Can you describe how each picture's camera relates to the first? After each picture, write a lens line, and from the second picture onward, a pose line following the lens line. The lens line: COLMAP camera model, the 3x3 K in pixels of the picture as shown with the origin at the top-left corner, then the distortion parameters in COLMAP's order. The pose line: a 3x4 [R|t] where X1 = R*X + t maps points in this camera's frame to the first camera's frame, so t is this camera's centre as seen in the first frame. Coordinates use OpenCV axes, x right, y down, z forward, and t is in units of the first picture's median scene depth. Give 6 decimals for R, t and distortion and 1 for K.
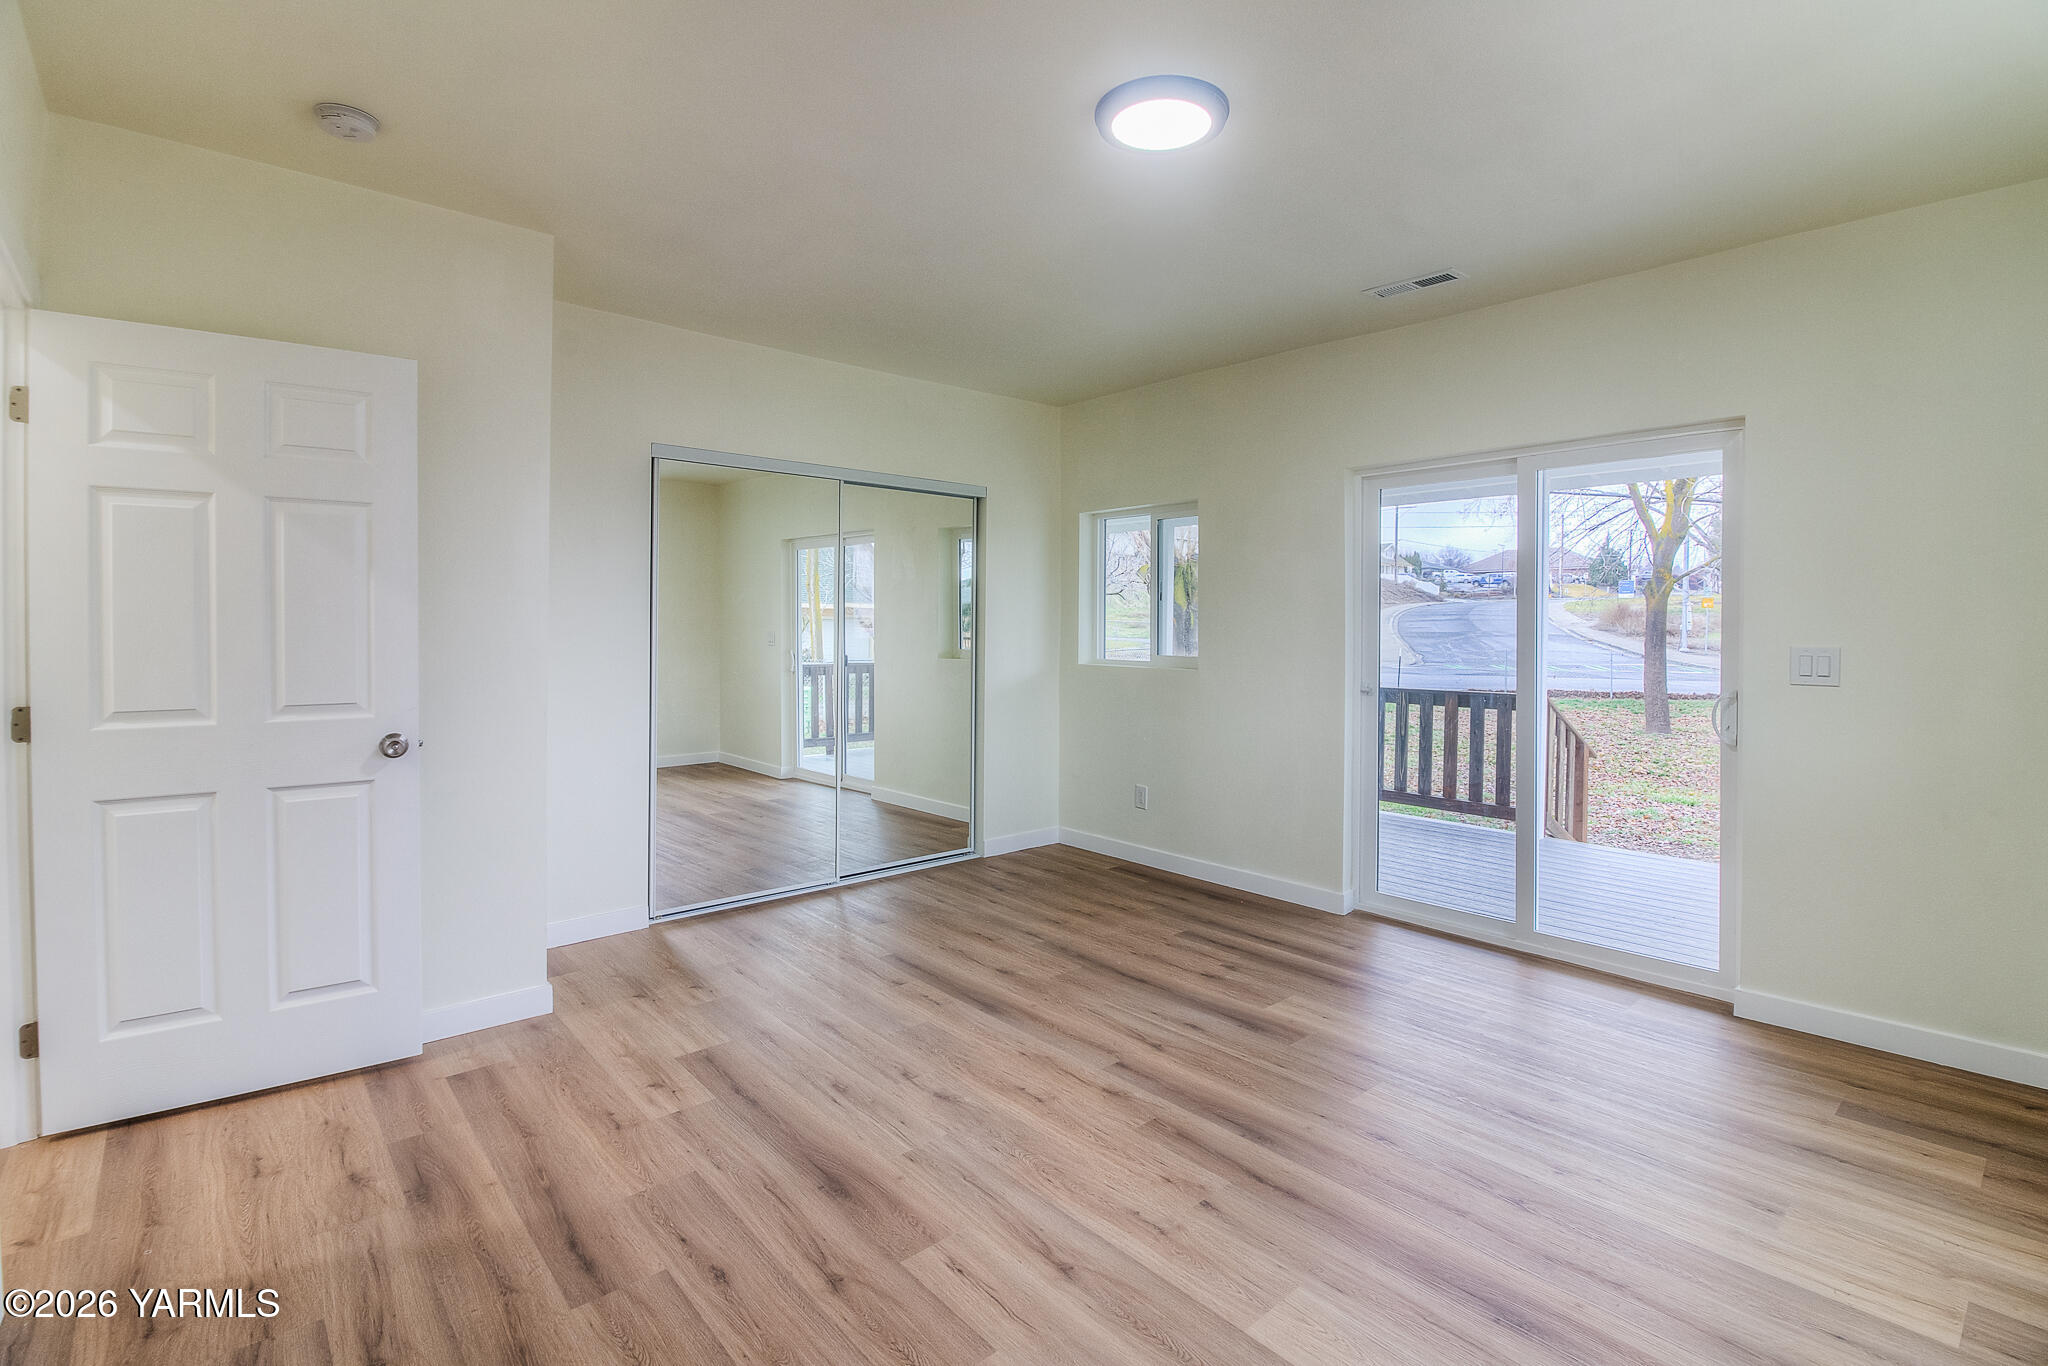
lens RADIAL K [[958.3, 0, 1027.6], [0, 958.3, 642.5], [0, 0, 1]] dist [-0.009818, -0.003335]
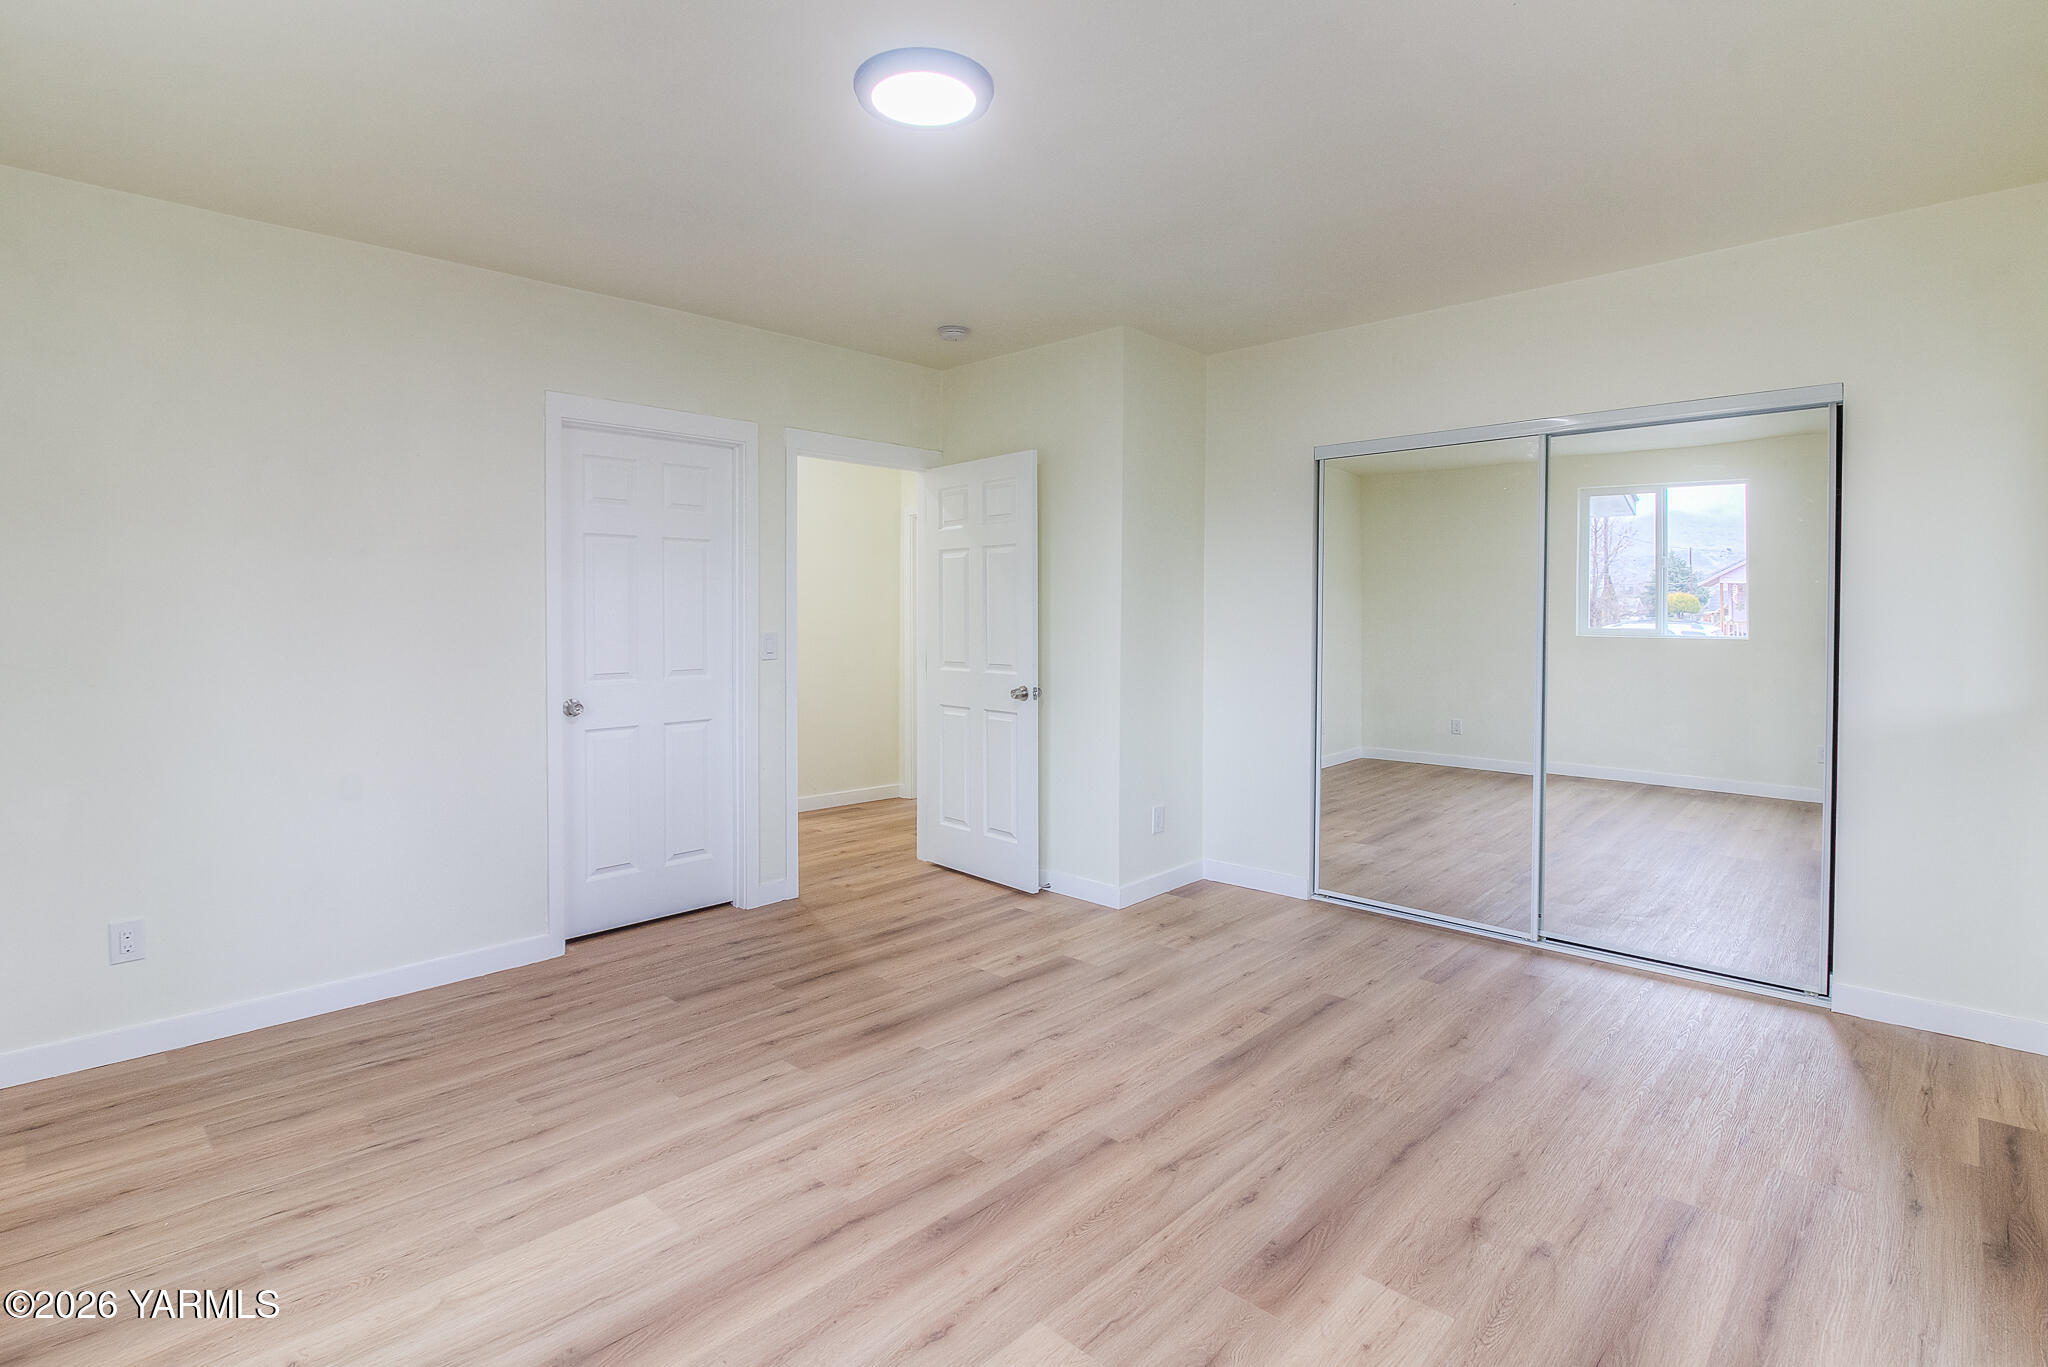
lens RADIAL K [[958.3, 0, 1034.0], [0, 958.3, 623.8], [0, 0, 1]] dist [-0.009818, -0.003335]
pose [[0.091115, 0.003011, -0.995836, 0.983272], [-0.017370, 0.999848, 0.001433, -0.010880], [0.995689, 0.017167, 0.091153, 0.910783]]
